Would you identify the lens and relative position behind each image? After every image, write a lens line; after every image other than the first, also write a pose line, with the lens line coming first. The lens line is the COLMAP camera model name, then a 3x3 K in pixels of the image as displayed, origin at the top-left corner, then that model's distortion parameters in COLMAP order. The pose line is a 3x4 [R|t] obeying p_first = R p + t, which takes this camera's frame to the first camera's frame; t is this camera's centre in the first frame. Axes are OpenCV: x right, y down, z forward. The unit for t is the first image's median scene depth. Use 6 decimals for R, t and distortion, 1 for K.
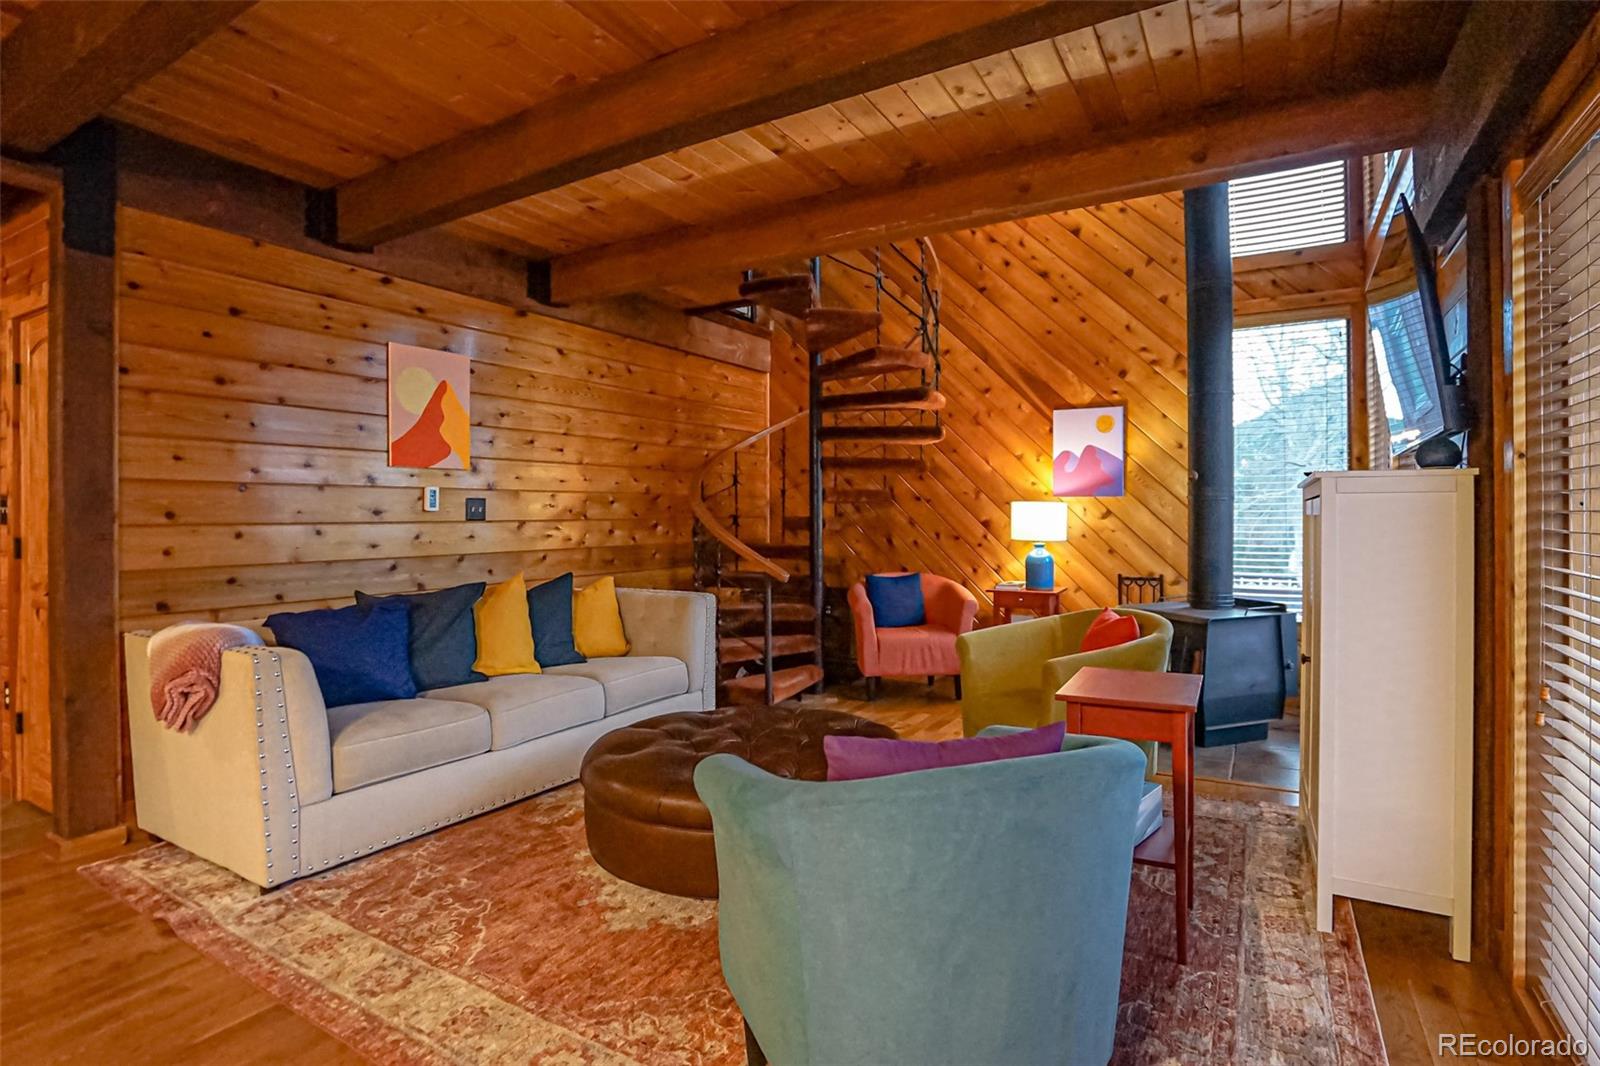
lens RADIAL K [[817.2, 0, 761.9], [0, 817.2, 511.8], [0, 0, 1]] dist [-0.061122, 0.028026]
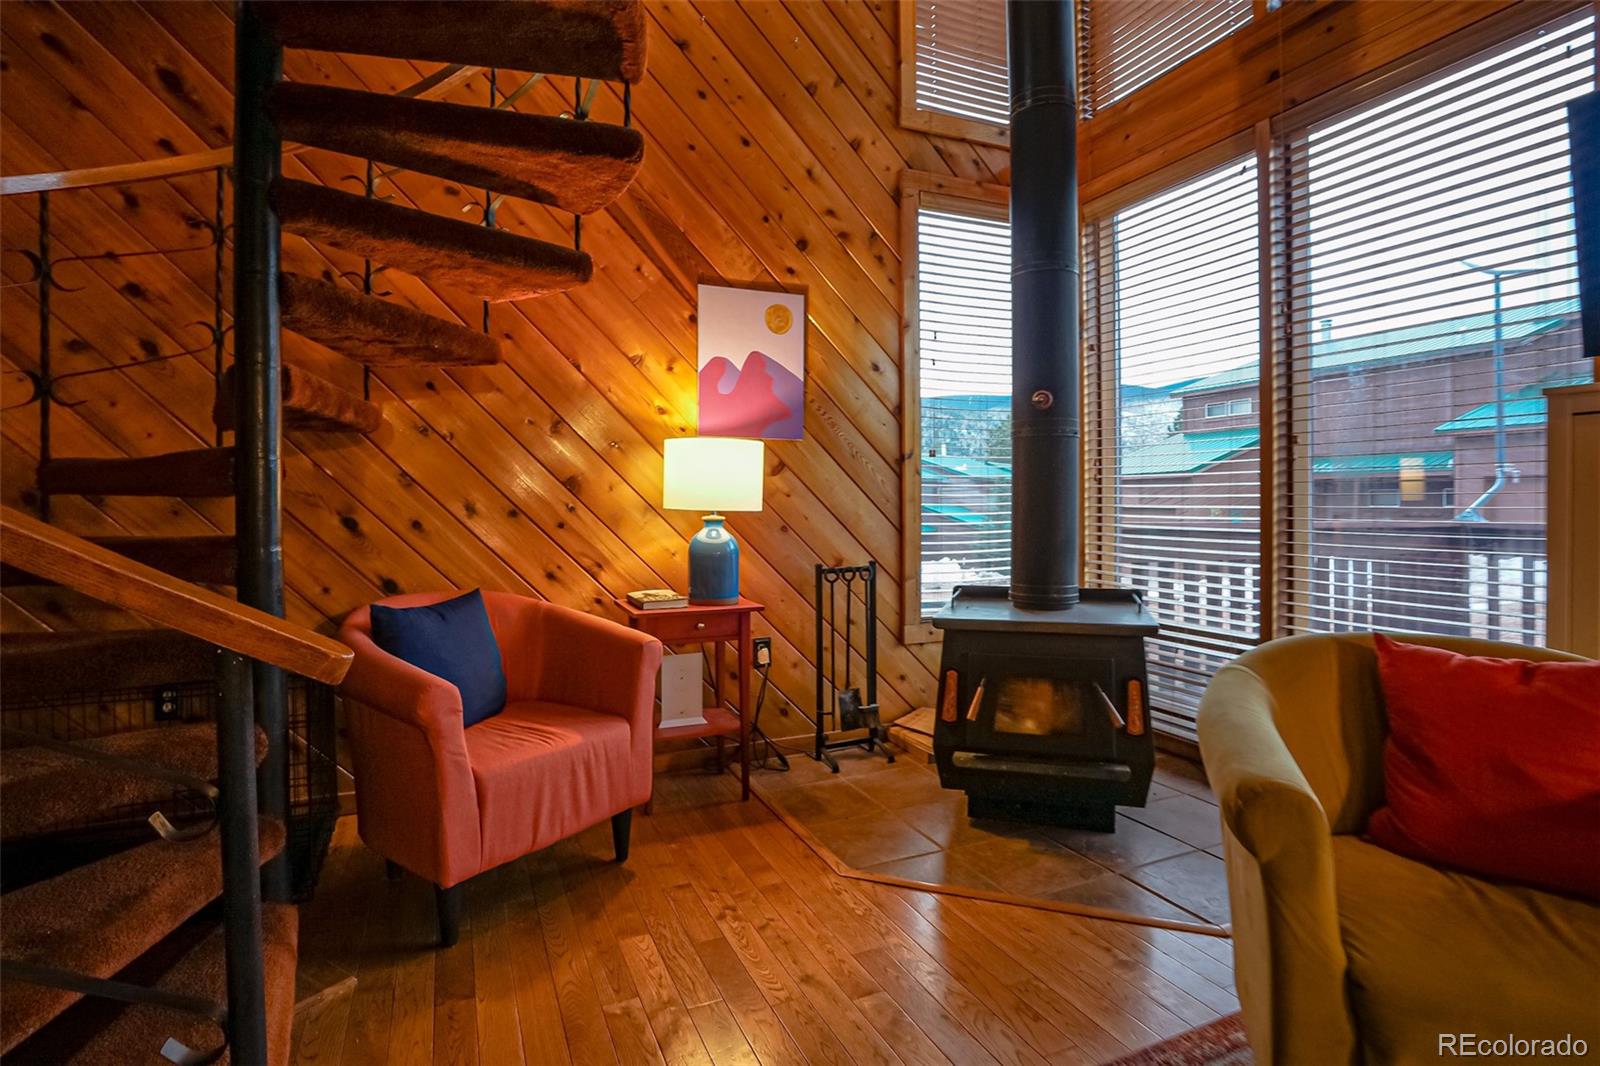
lens RADIAL K [[821.6, 0, 800.5], [0, 821.6, 502.8], [0, 0, 1]] dist [-0.064667, 0.029527]
pose [[0.566789, -0.003972, 0.823853, -0.078256], [0.000826, 0.999991, 0.004253, 0.027759], [-0.823863, -0.001730, 0.566787, 0.657781]]
